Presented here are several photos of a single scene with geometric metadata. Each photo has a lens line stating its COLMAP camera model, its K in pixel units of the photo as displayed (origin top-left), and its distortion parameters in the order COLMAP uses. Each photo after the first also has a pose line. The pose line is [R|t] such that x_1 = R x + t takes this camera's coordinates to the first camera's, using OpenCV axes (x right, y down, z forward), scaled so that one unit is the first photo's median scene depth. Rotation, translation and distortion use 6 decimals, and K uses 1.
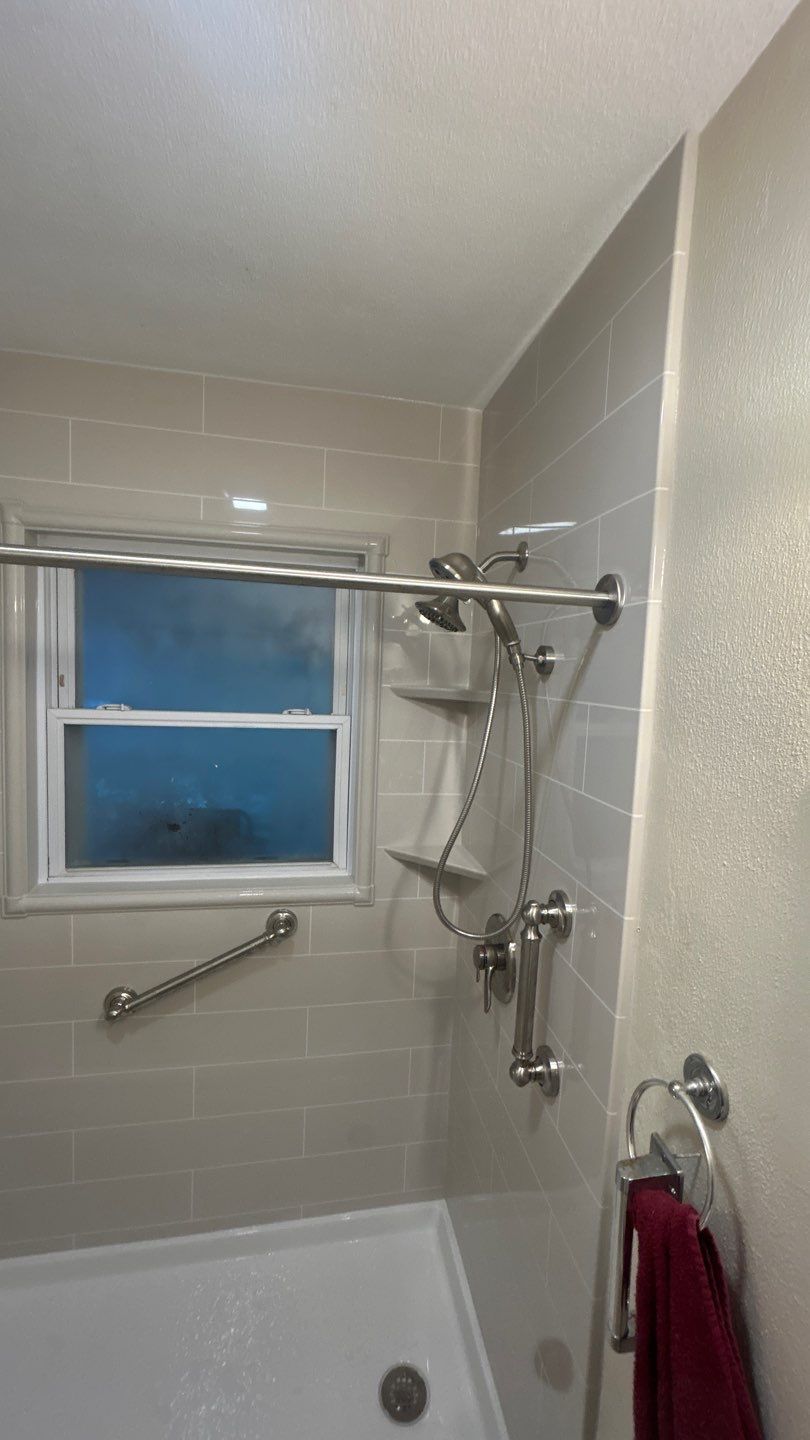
lens RADIAL K [[578.5, 0, 405.2], [0, 578.5, 718.6], [0, 0, 1]] dist [-0.001466, 0.000691]
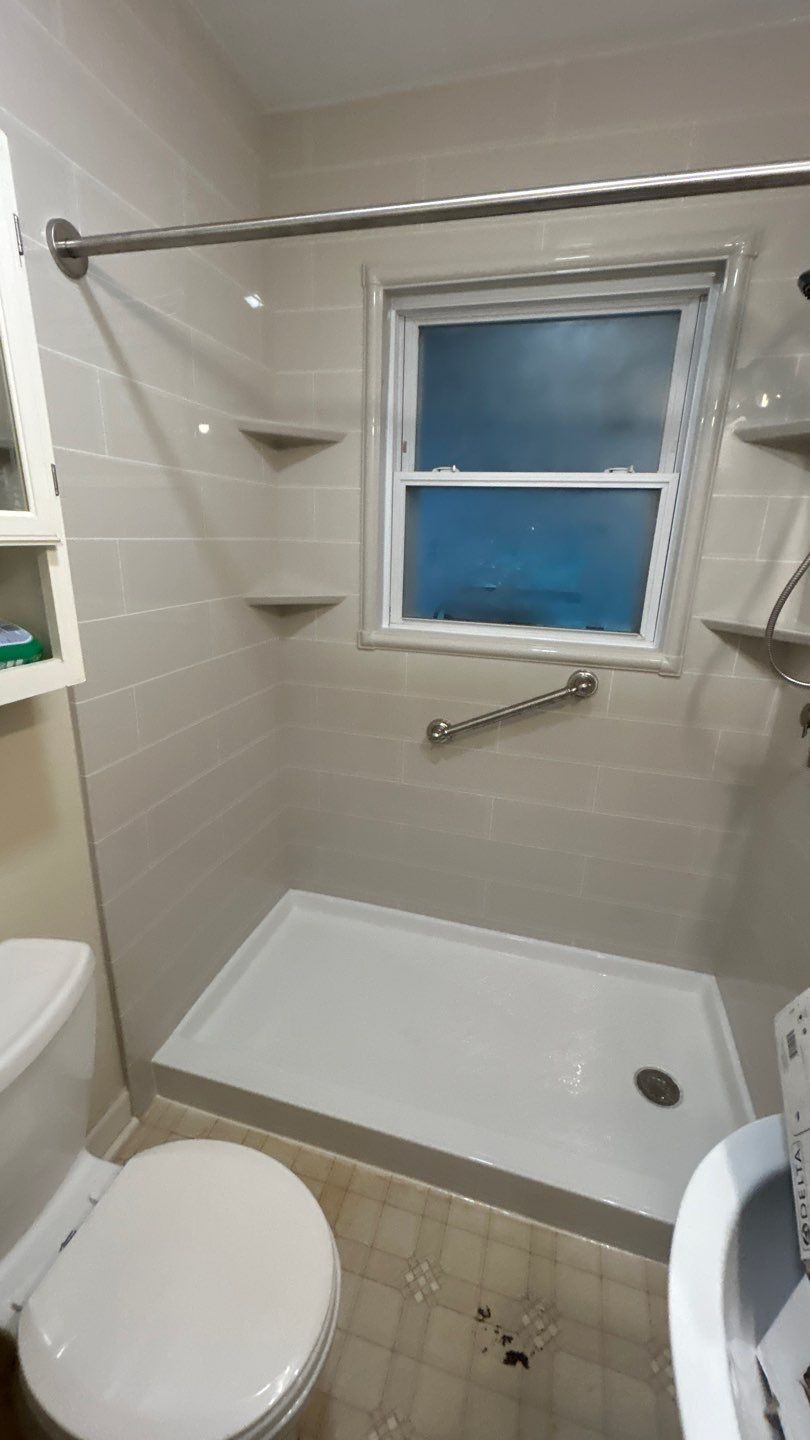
lens RADIAL K [[578.5, 0, 405.2], [0, 578.5, 718.6], [0, 0, 1]] dist [-0.001466, 0.000691]
pose [[0.892311, 0.124455, -0.433925, -0.038825], [-0.032341, 0.976399, 0.213539, 0.210404], [0.450260, -0.176510, 0.875277, -0.077498]]
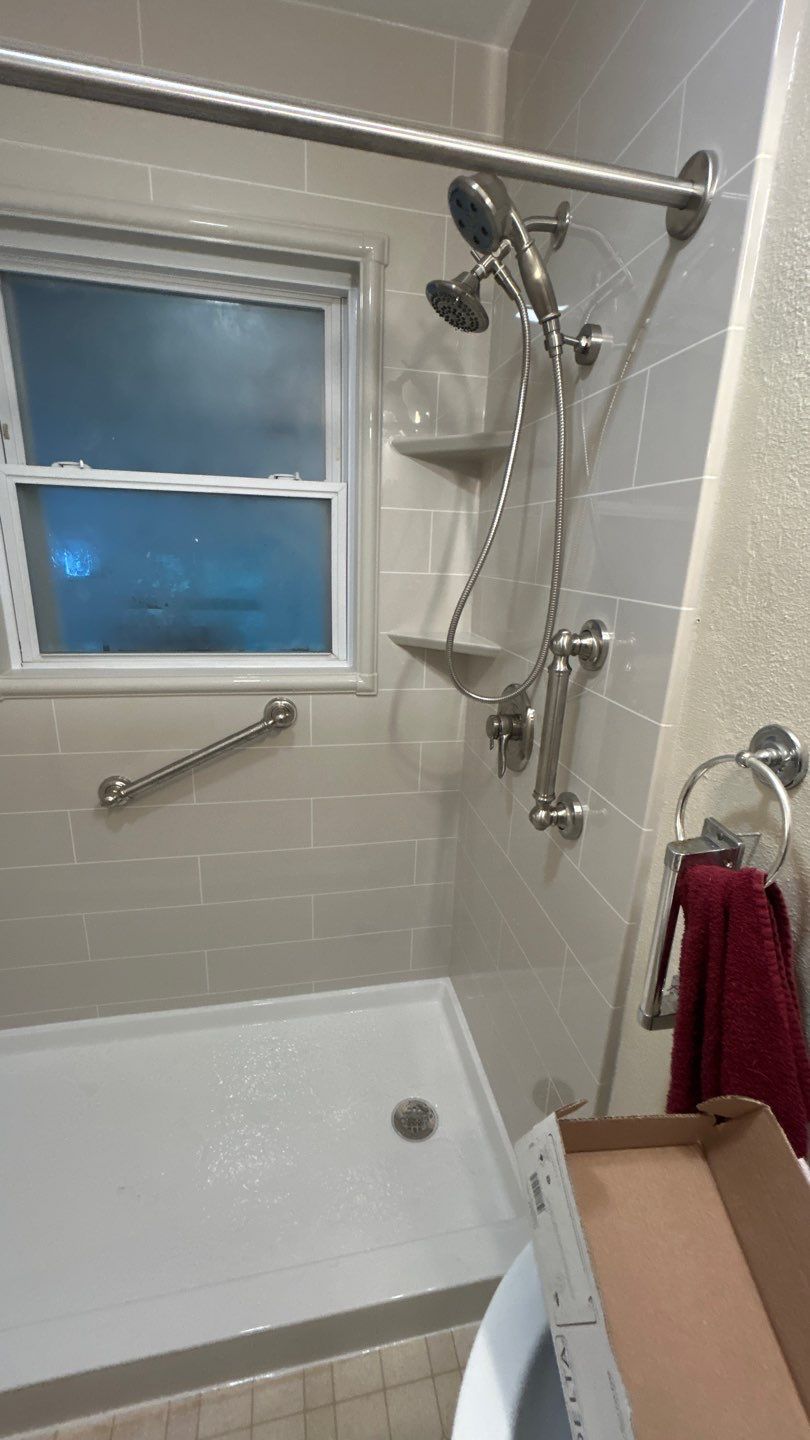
lens RADIAL K [[578.5, 0, 405.2], [0, 578.5, 718.6], [0, 0, 1]] dist [-0.001466, 0.000691]
pose [[0.999859, -0.011061, 0.012656, -0.022808], [0.008251, 0.978989, 0.203744, 0.179641], [-0.014644, -0.203611, 0.978942, 0.075537]]
